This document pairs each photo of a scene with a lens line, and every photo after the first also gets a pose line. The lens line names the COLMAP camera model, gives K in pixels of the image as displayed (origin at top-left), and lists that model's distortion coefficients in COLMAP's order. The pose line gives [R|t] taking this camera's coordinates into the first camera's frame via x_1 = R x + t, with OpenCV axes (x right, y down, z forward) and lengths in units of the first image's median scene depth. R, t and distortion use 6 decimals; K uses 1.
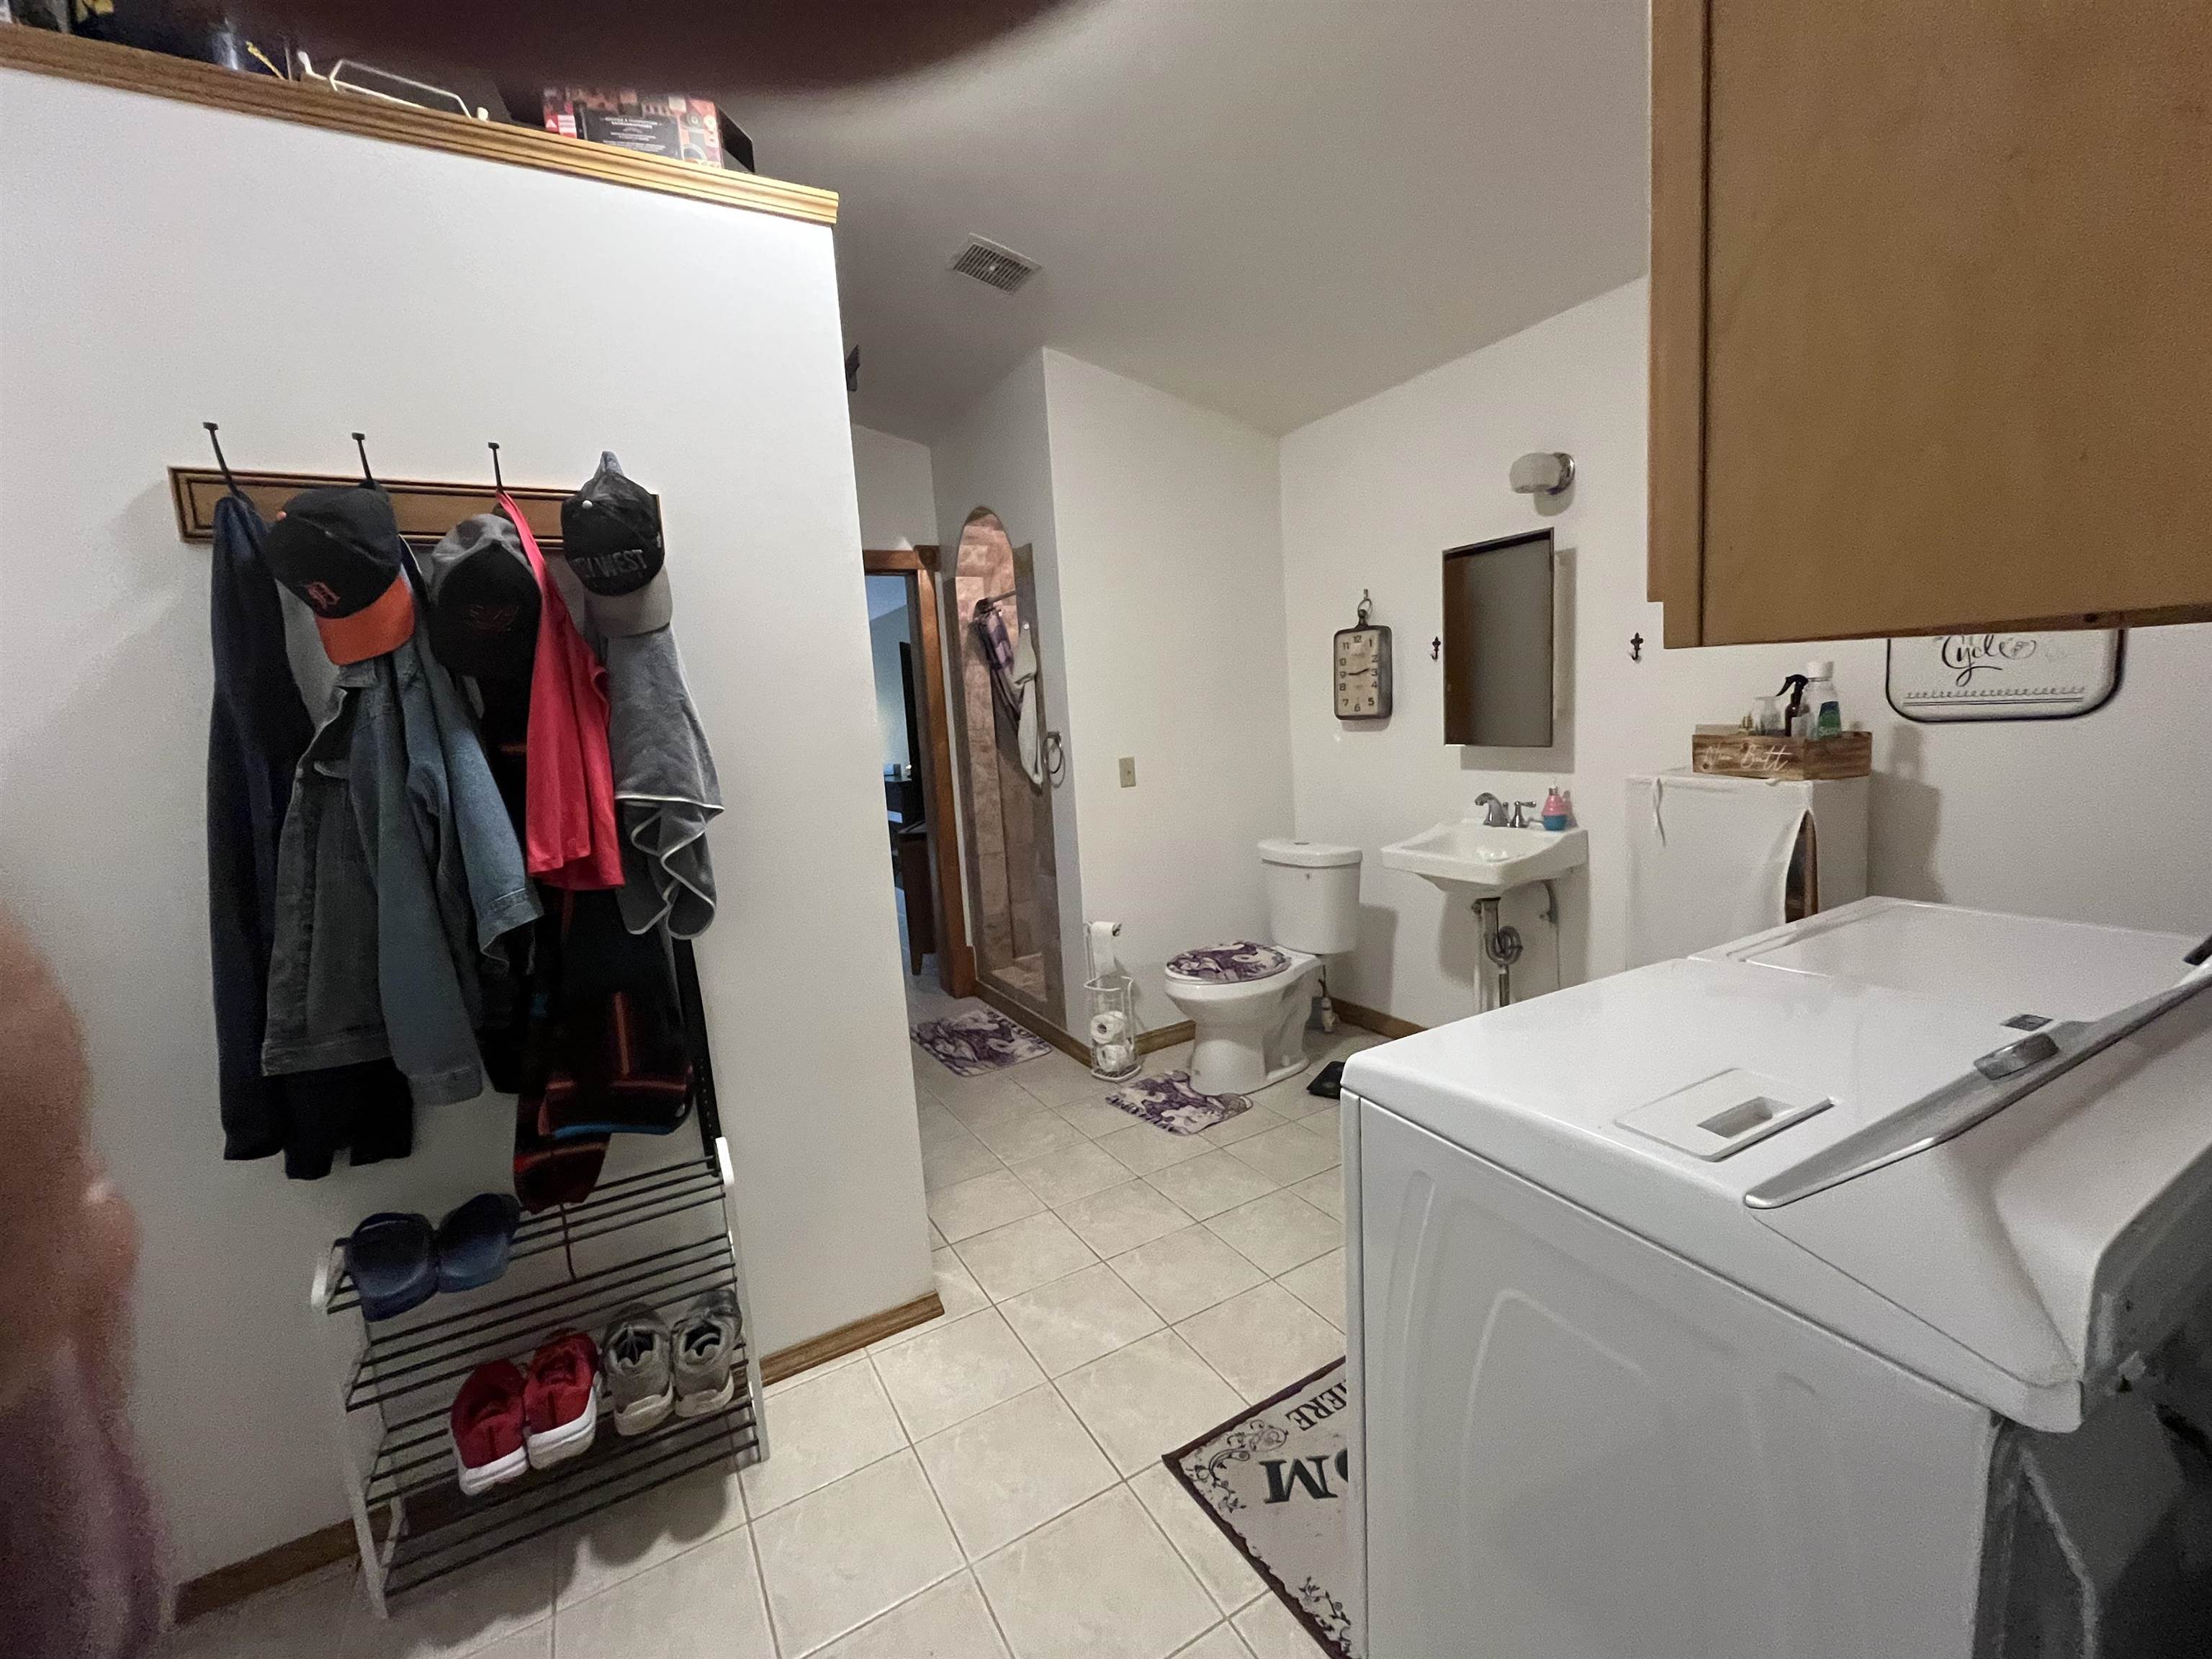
lens RADIAL K [[916.2, 0, 1106.0], [0, 916.2, 829.5], [0, 0, 1]] dist [0.000490, 0.000008]
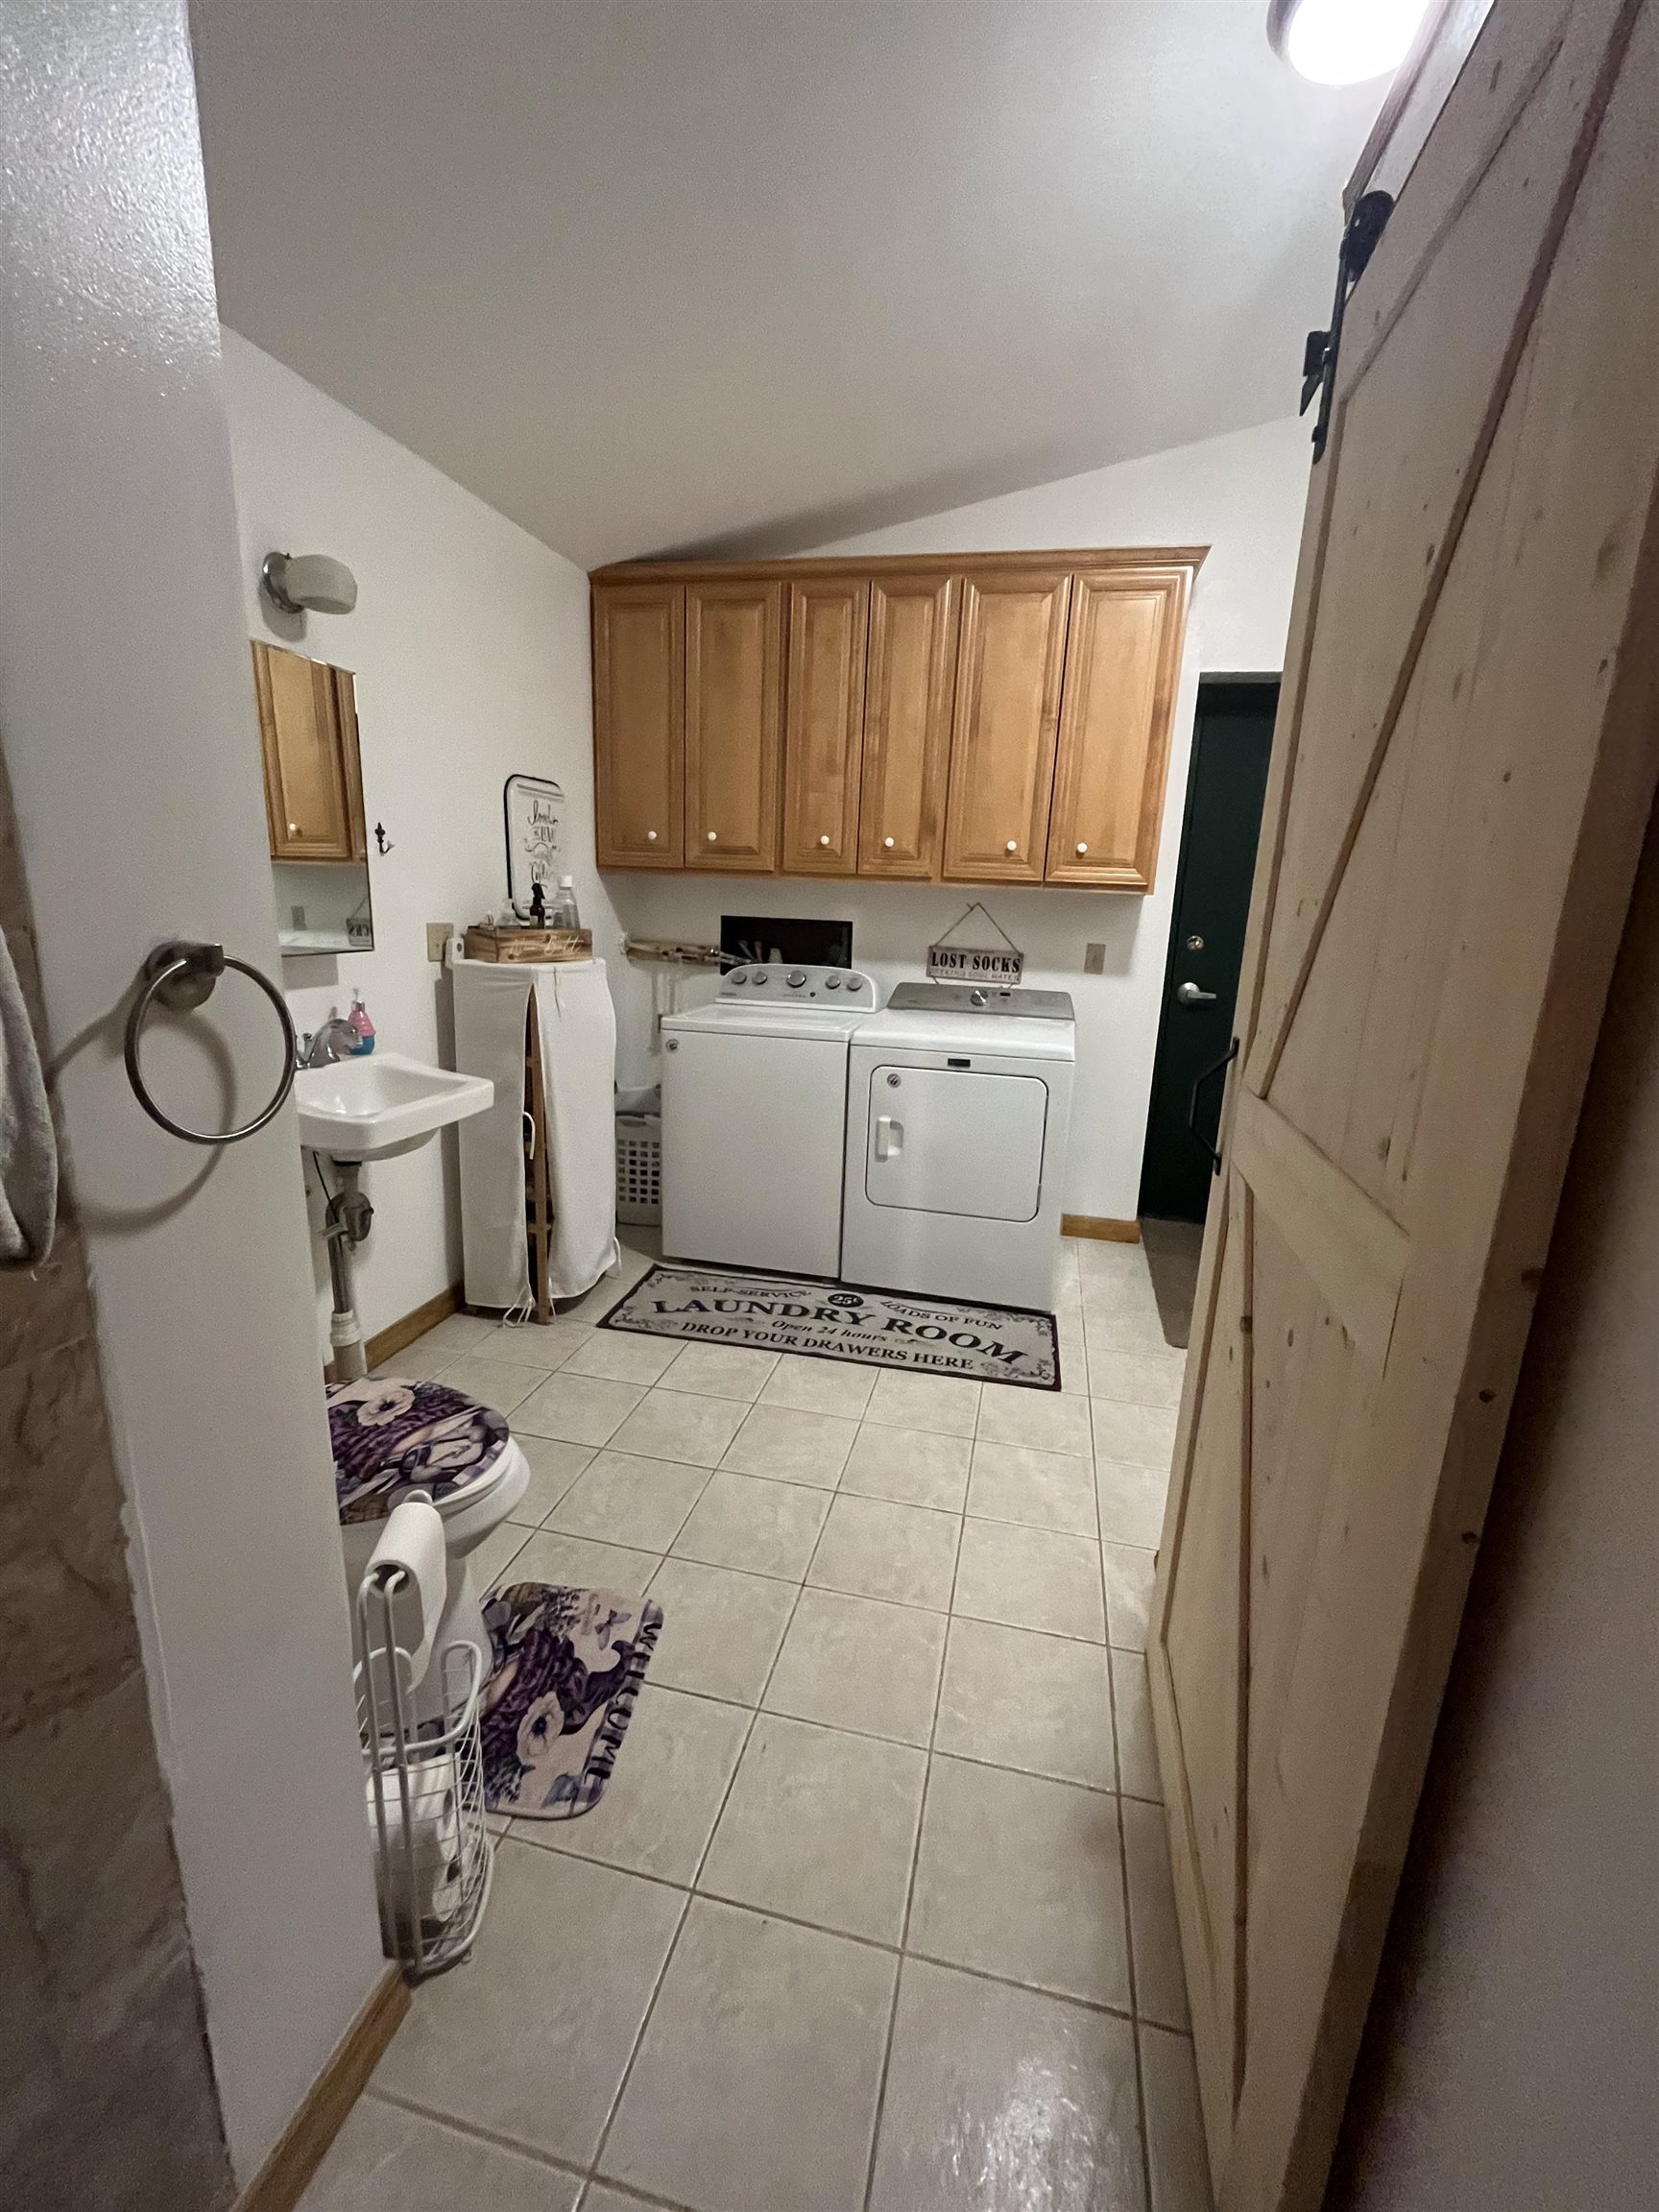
lens RADIAL K [[916.2, 0, 829.5], [0, 916.2, 1106.0], [0, 0, 1]] dist [0.000490, 0.000008]
pose [[-0.729951, -0.121704, 0.672577, -0.495115], [0.097306, 0.955493, 0.278505, -0.188207], [-0.676537, 0.268741, -0.685620, 1.708137]]
